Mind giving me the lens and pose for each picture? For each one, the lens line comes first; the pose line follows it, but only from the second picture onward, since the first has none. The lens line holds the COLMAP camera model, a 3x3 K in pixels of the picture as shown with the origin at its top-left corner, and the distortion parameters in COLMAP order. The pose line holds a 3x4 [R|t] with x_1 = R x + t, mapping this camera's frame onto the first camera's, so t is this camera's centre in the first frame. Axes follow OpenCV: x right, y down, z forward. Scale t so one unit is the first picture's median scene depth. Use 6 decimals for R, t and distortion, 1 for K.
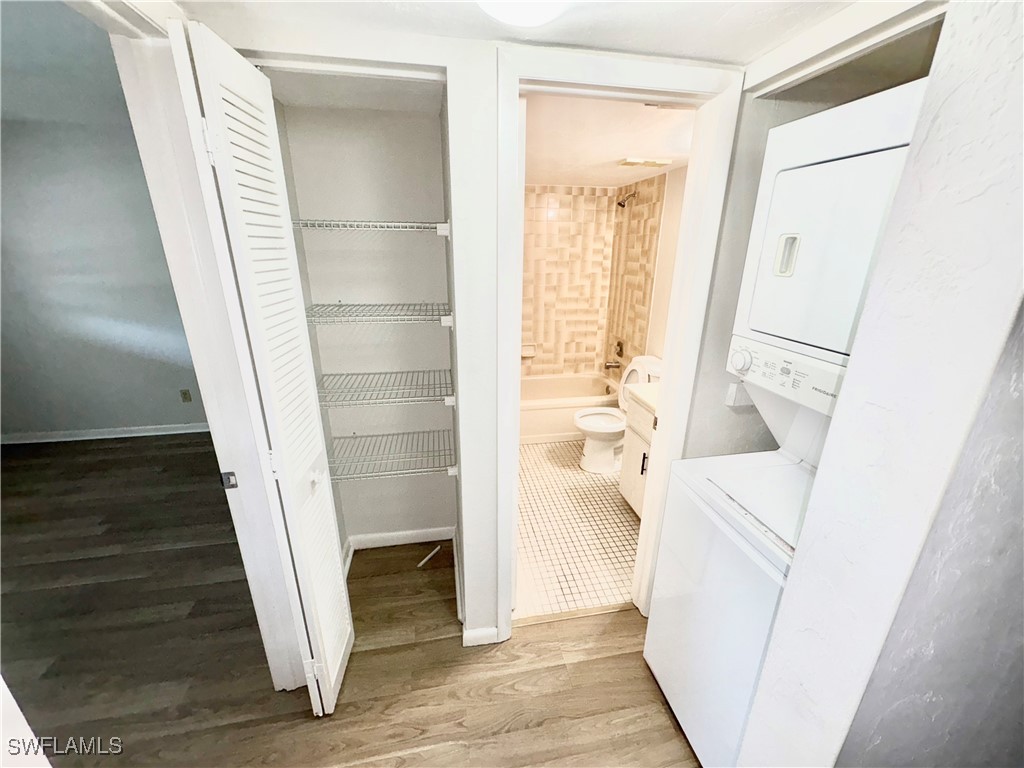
lens RADIAL K [[406.6, 0, 513.6], [0, 406.6, 381.4], [0, 0, 1]] dist [0.001916, 0.000148]
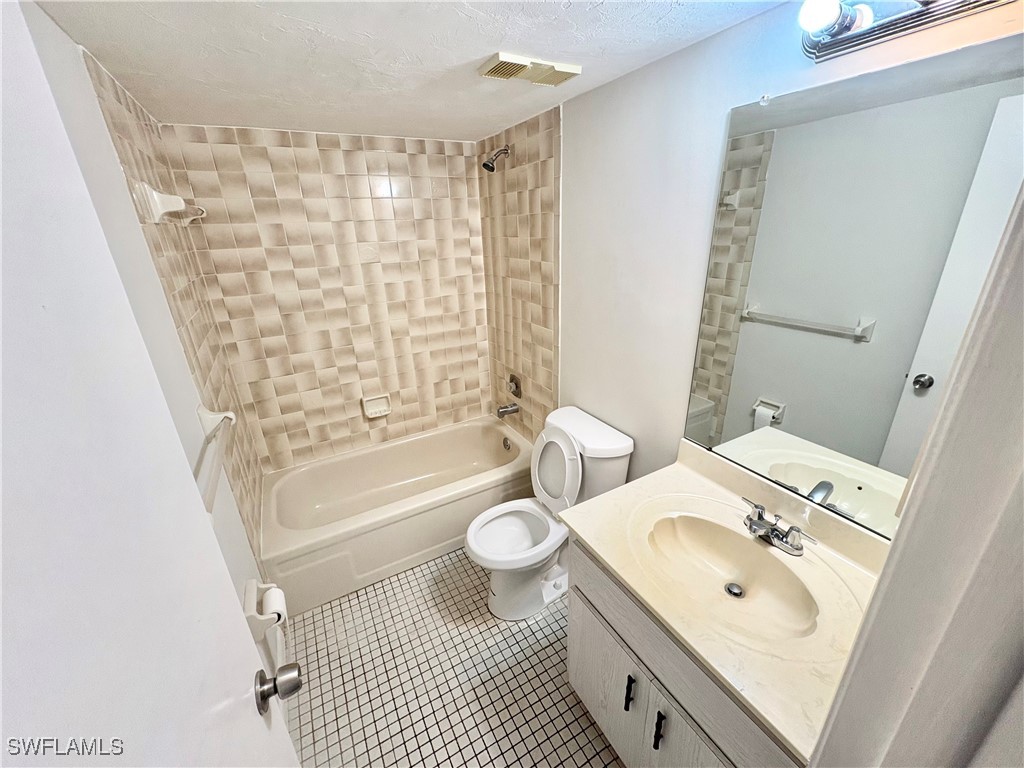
lens RADIAL K [[406.6, 0, 512.2], [0, 406.6, 380.8], [0, 0, 1]] dist [0.001916, 0.000148]
pose [[0.946797, -0.155389, 0.281831, 0.066587], [0.144281, 0.987723, 0.059882, -0.131254], [-0.287676, -0.016033, 0.957593, 0.354206]]
